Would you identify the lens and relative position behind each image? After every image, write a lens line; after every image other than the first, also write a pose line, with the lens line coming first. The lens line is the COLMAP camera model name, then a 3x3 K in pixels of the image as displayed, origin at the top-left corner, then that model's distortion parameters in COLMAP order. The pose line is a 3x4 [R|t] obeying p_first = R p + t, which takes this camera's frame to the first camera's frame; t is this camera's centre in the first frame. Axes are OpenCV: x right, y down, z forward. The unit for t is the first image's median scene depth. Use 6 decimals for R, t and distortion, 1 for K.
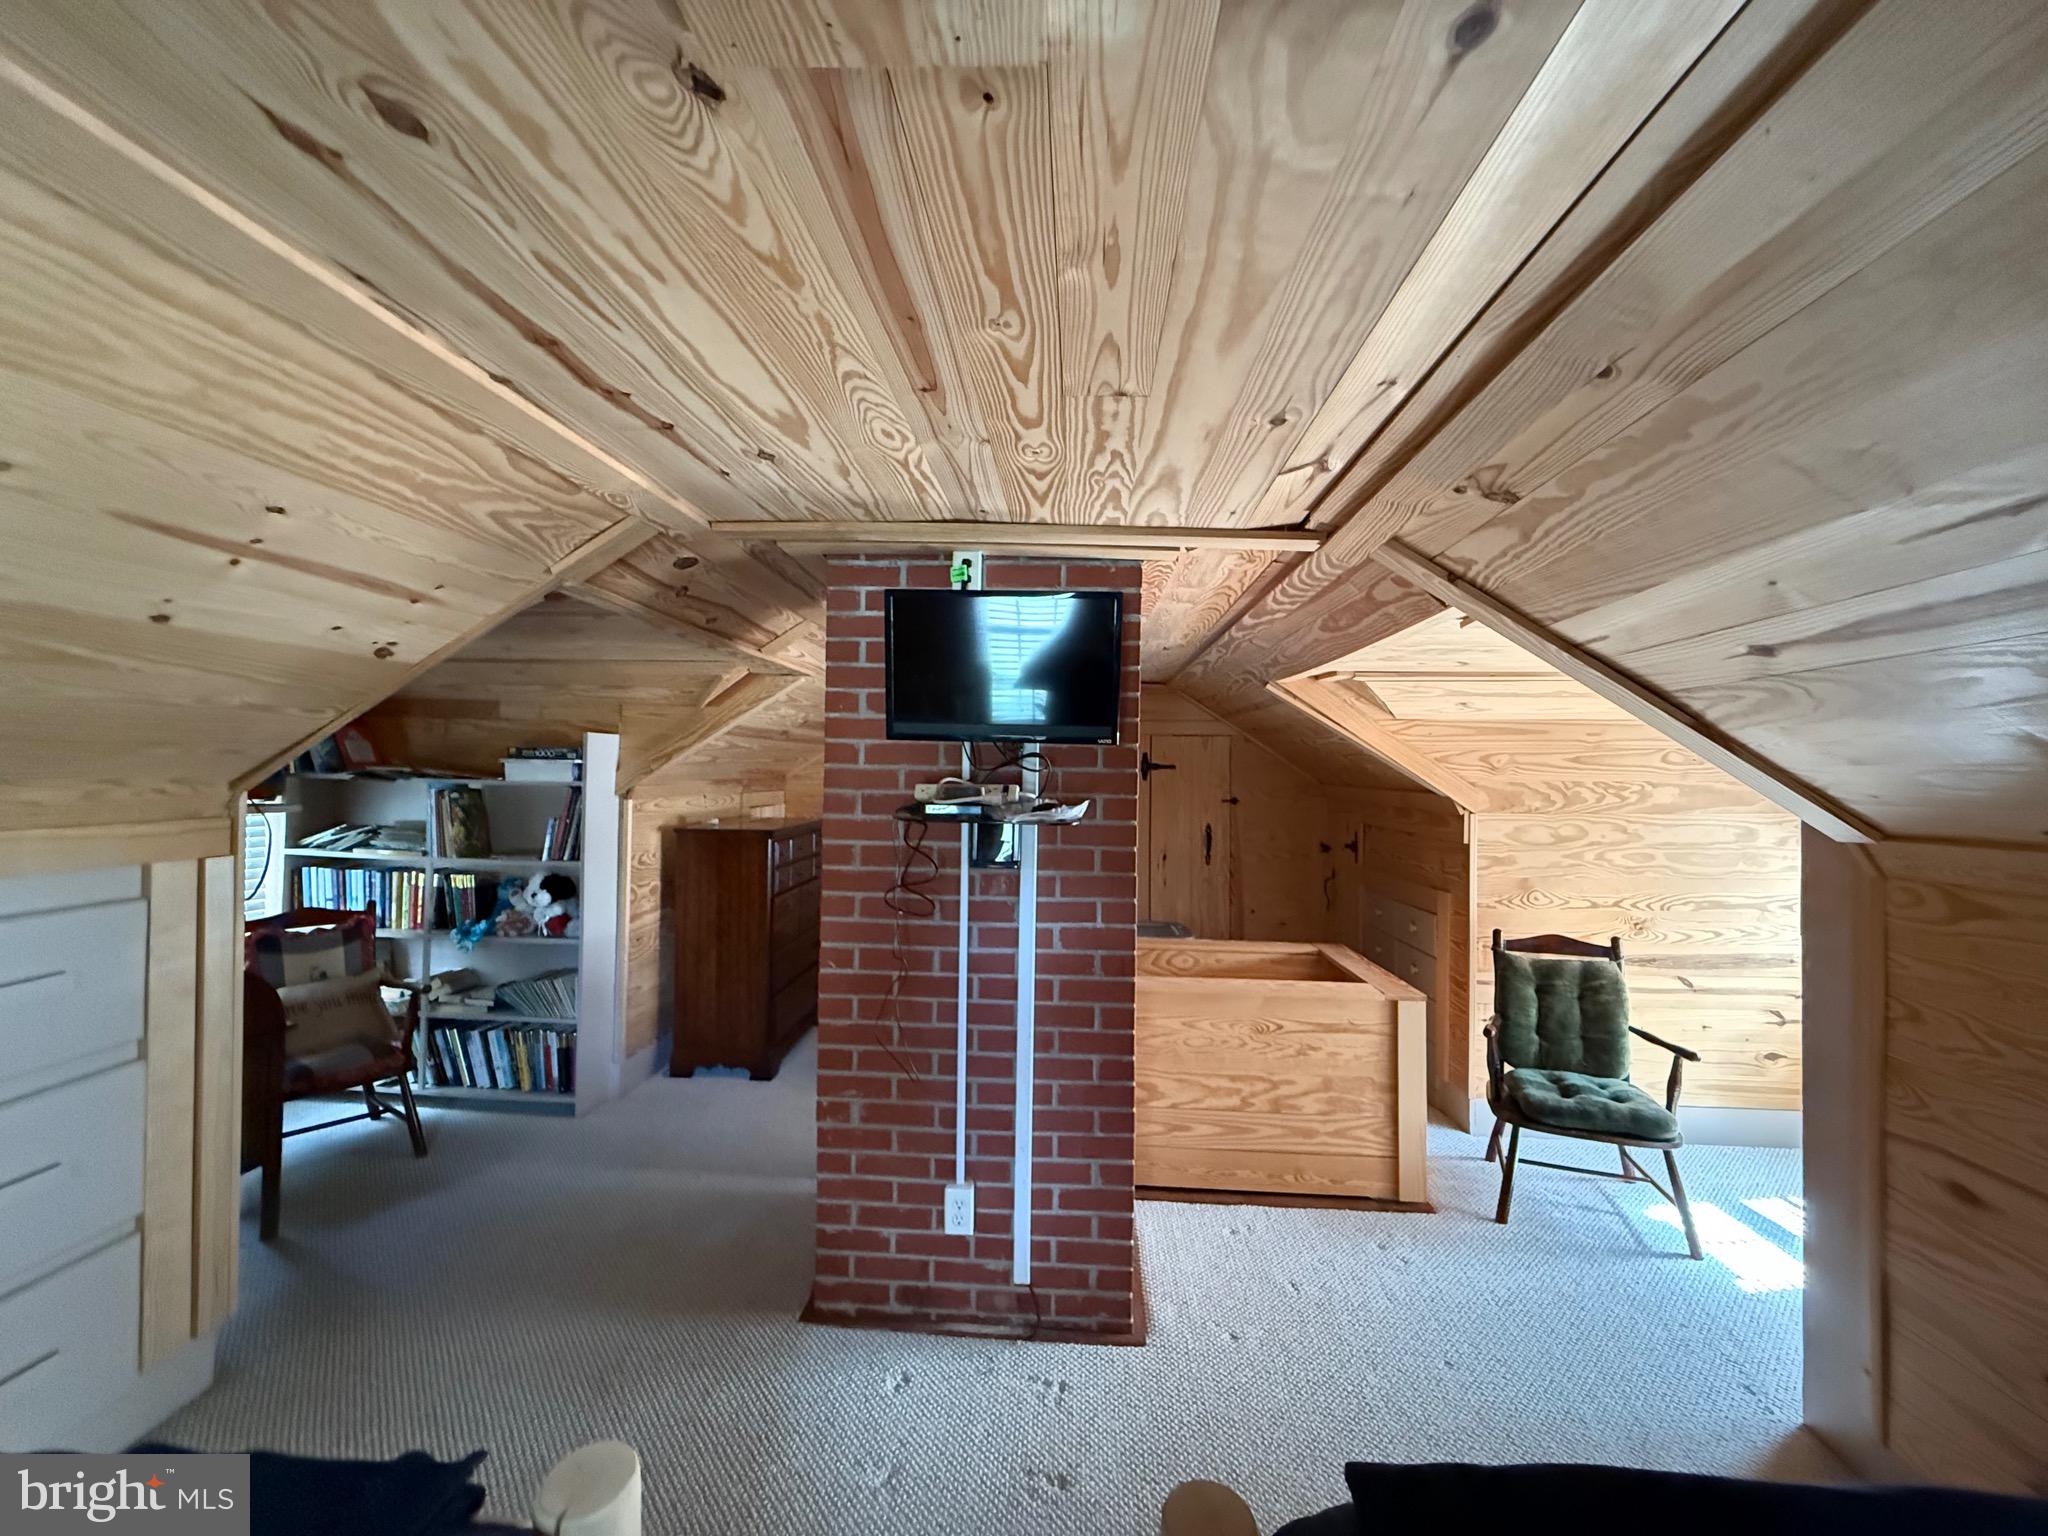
lens RADIAL K [[816.0, 0, 1024.9], [0, 816.0, 767.7], [0, 0, 1]] dist [-0.000223, 0.000048]
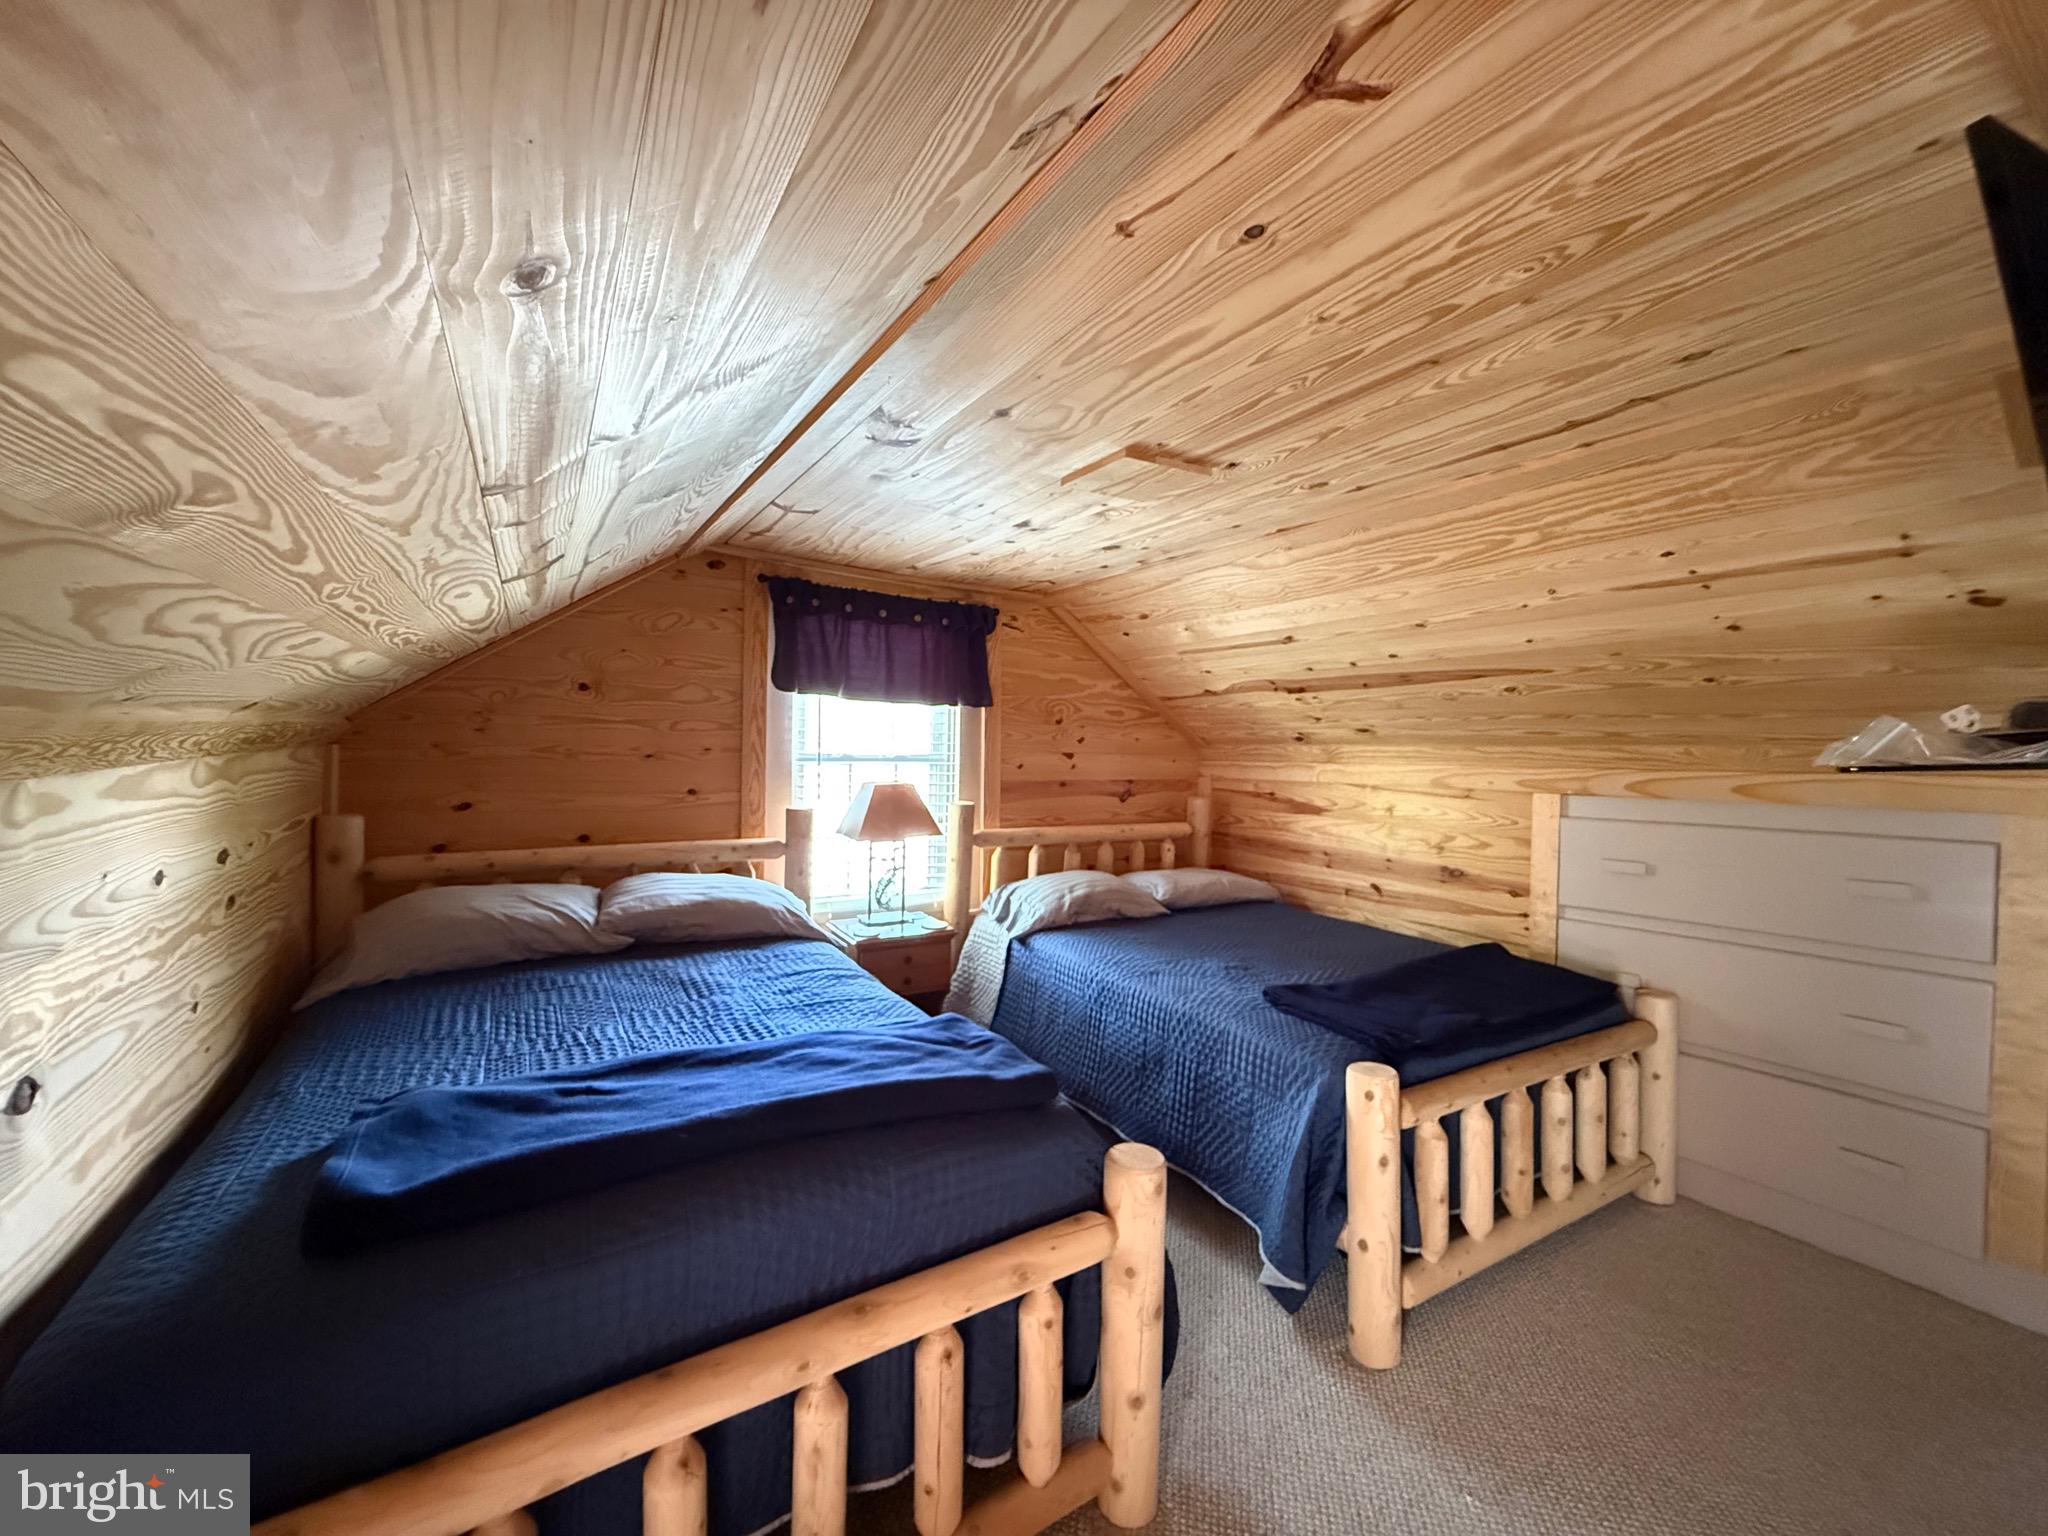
lens RADIAL K [[816.0, 0, 1020.6], [0, 816.0, 755.5], [0, 0, 1]] dist [-0.000223, 0.000048]
pose [[-0.822982, -0.005612, -0.568040, 0.923458], [-0.006905, 0.999976, 0.000125, 0.063396], [0.568026, 0.004025, -0.823001, 1.552467]]
